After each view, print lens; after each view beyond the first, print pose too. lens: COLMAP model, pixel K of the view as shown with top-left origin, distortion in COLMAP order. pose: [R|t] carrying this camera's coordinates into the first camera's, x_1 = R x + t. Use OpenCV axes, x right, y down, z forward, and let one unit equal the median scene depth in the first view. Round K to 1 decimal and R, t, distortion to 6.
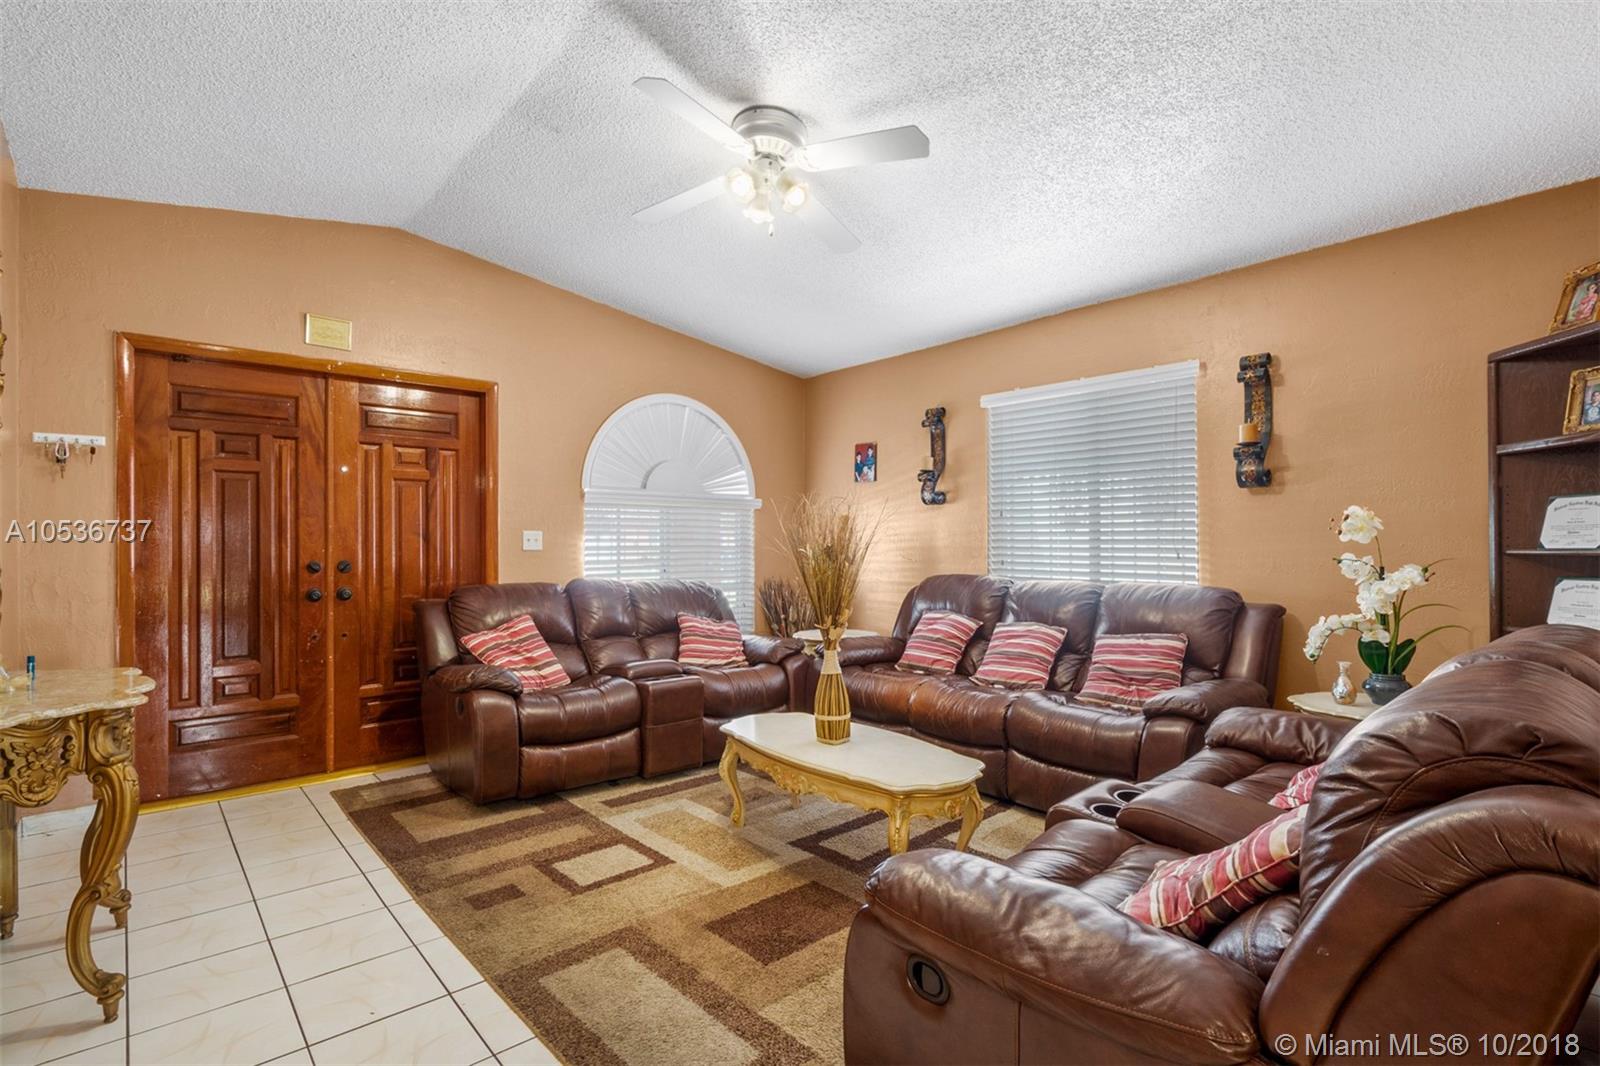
lens RADIAL K [[766.9, 0, 792.5], [0, 766.9, 544.3], [0, 0, 1]] dist [-0.002039, 0.000852]
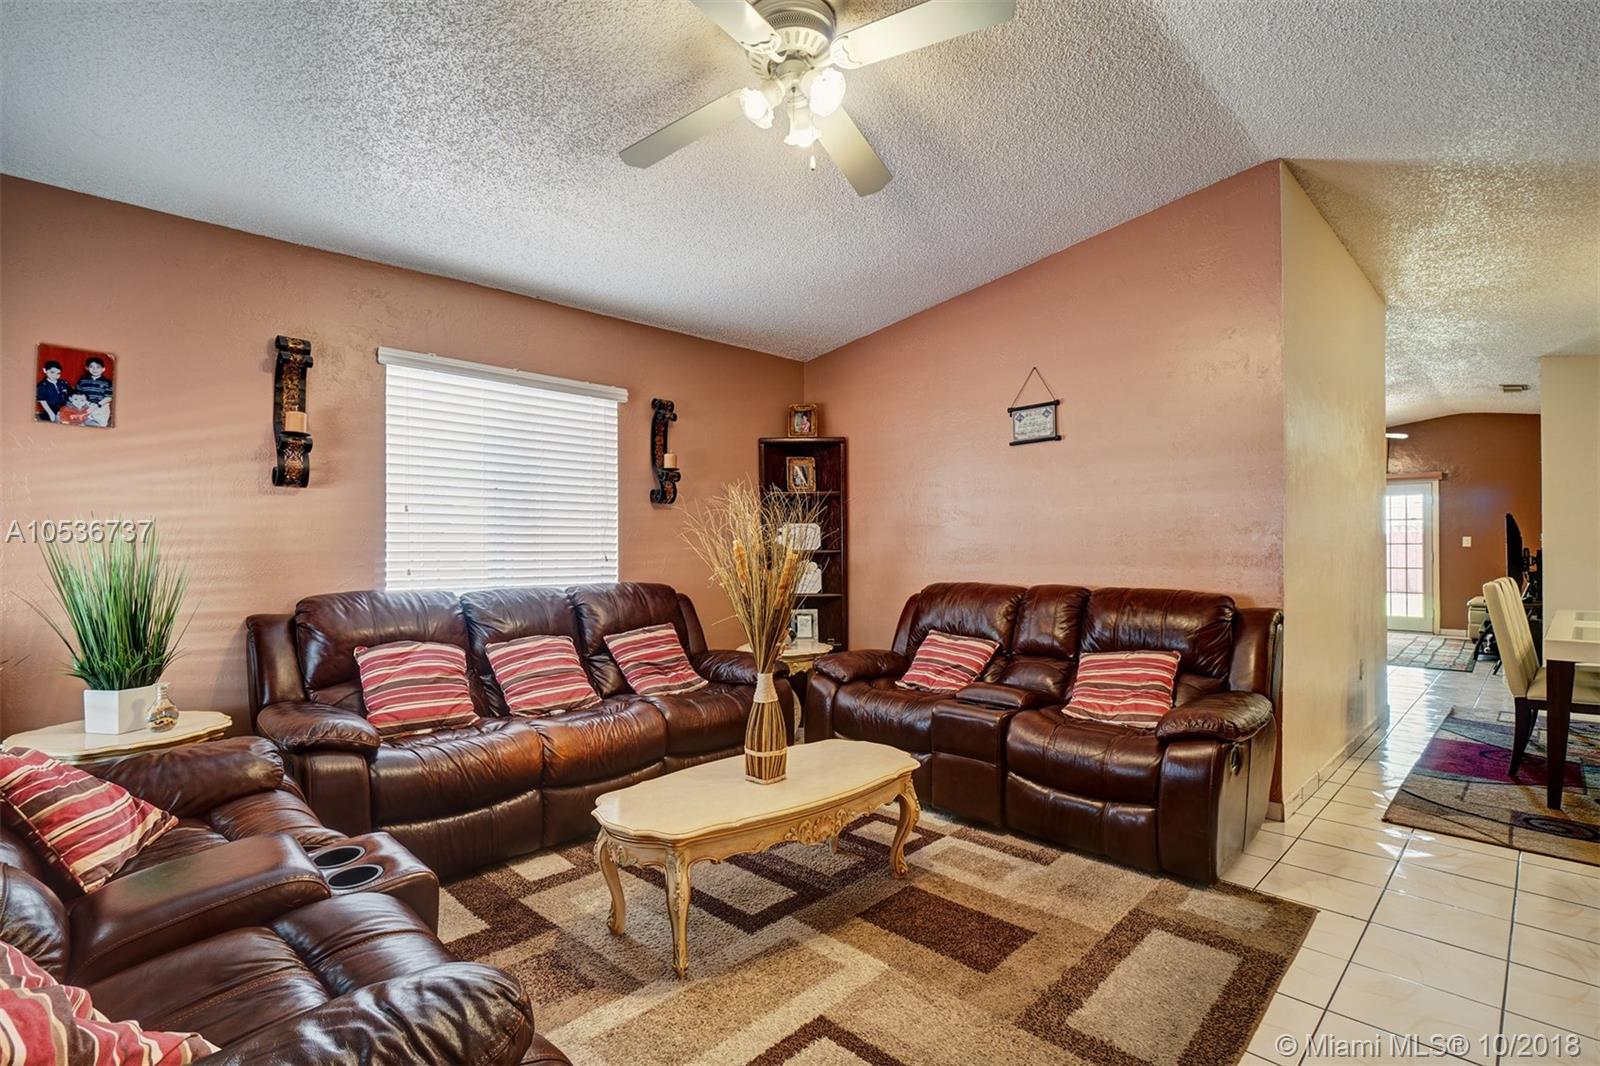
lens RADIAL K [[759.8, 0, 795.2], [0, 759.8, 539.8], [0, 0, 1]] dist [-0.000226, 0.000225]
pose [[-0.068982, 0.008923, 0.997578, -0.674570], [0.000068, 0.999960, -0.008940, -0.002007], [-0.997618, -0.000549, -0.068980, 0.871438]]
